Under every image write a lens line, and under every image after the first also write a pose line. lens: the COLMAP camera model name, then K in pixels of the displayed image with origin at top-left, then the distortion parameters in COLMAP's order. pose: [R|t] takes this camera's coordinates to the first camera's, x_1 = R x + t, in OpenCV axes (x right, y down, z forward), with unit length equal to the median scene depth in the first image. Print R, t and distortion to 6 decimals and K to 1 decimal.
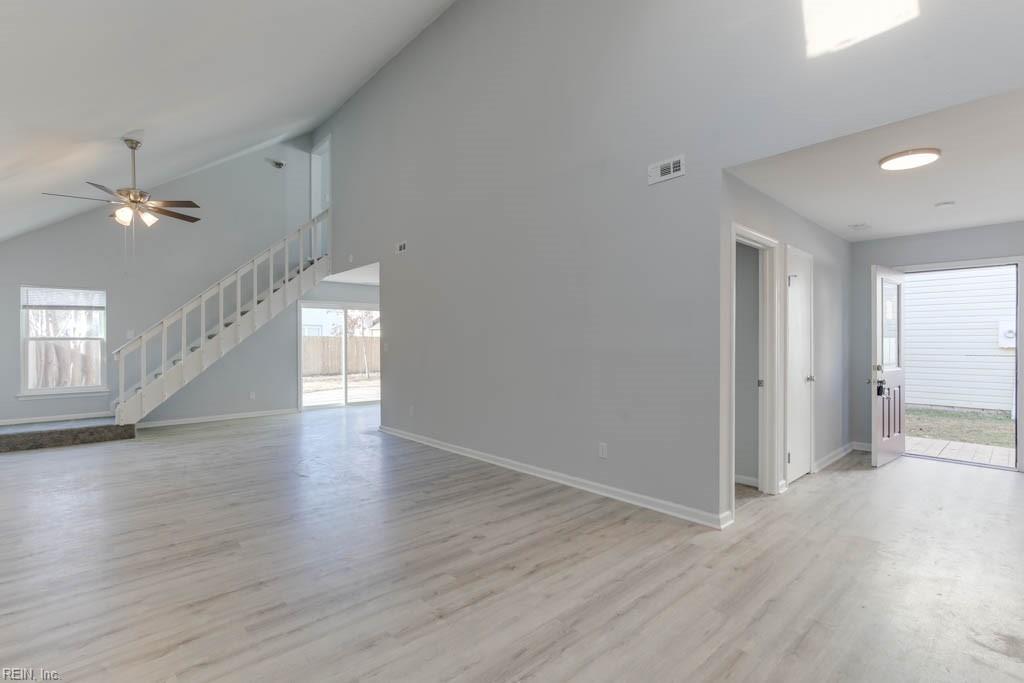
lens RADIAL K [[474.6, 0, 490.7], [0, 474.6, 342.8], [0, 0, 1]] dist [-0.007218, 0.004286]
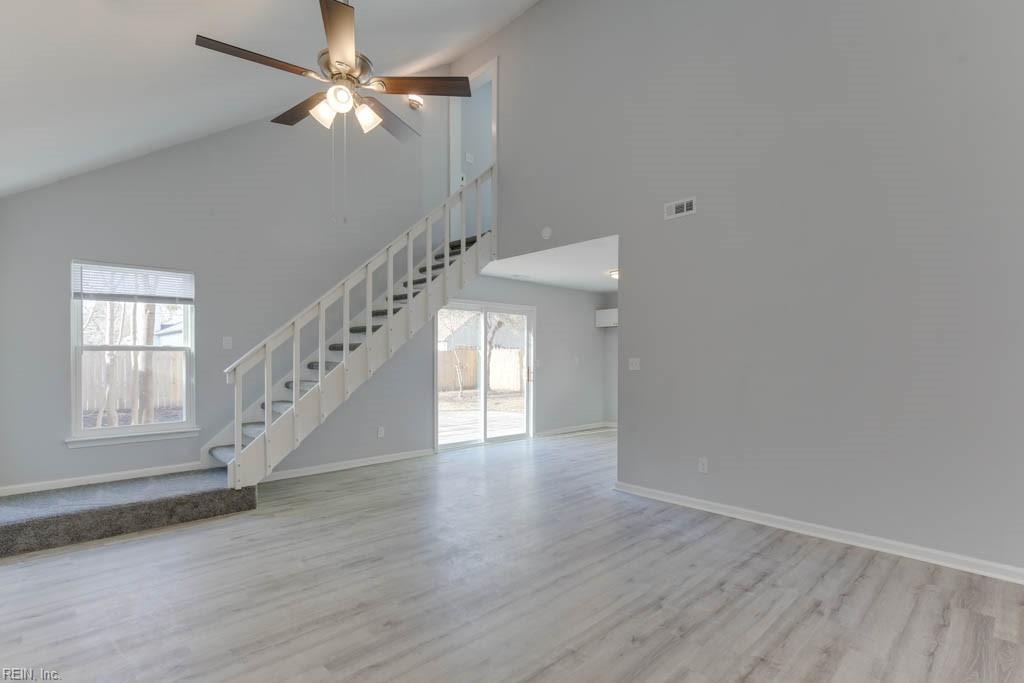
lens RADIAL K [[498.6, 0, 505.7], [0, 498.6, 360.2], [0, 0, 1]] dist [-0.017797, 0.001161]
pose [[0.998950, 0.003204, 0.045705, -0.455446], [-0.003391, 0.999986, 0.004001, 0.003201], [-0.045692, -0.004152, 0.998947, 0.336827]]
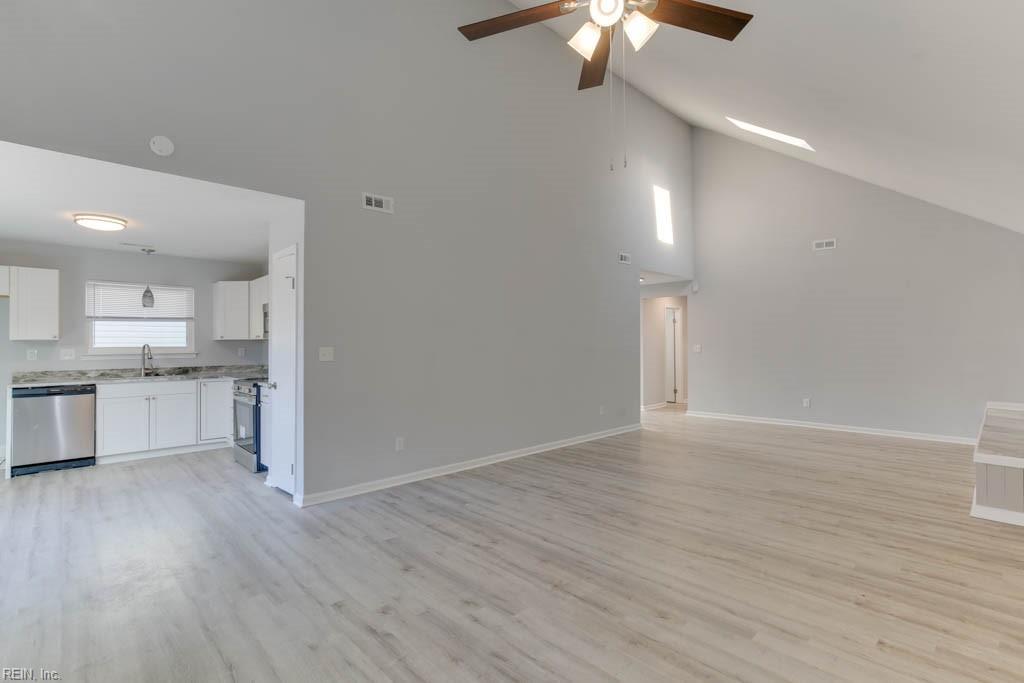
lens RADIAL K [[474.6, 0, 534.0], [0, 474.6, 339.2], [0, 0, 1]] dist [-0.007218, 0.004286]
pose [[-0.077153, 0.018411, 0.996849, -0.862135], [0.009251, 0.999800, -0.017749, 0.004887], [-0.996976, 0.007853, -0.077308, 0.824240]]
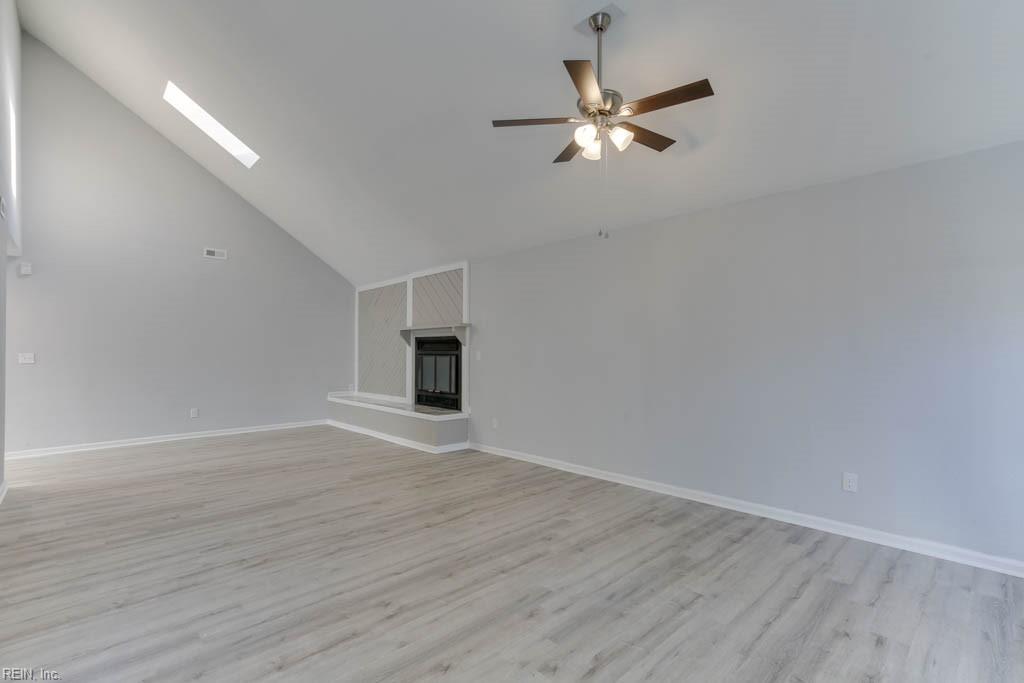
lens RADIAL K [[474.6, 0, 504.5], [0, 474.6, 348.5], [0, 0, 1]] dist [-0.007218, 0.004286]
pose [[-0.999085, 0.006449, -0.042279, -0.458885], [0.006715, 0.999959, -0.006147, 0.004859], [0.042238, -0.006426, -0.999087, 1.198611]]
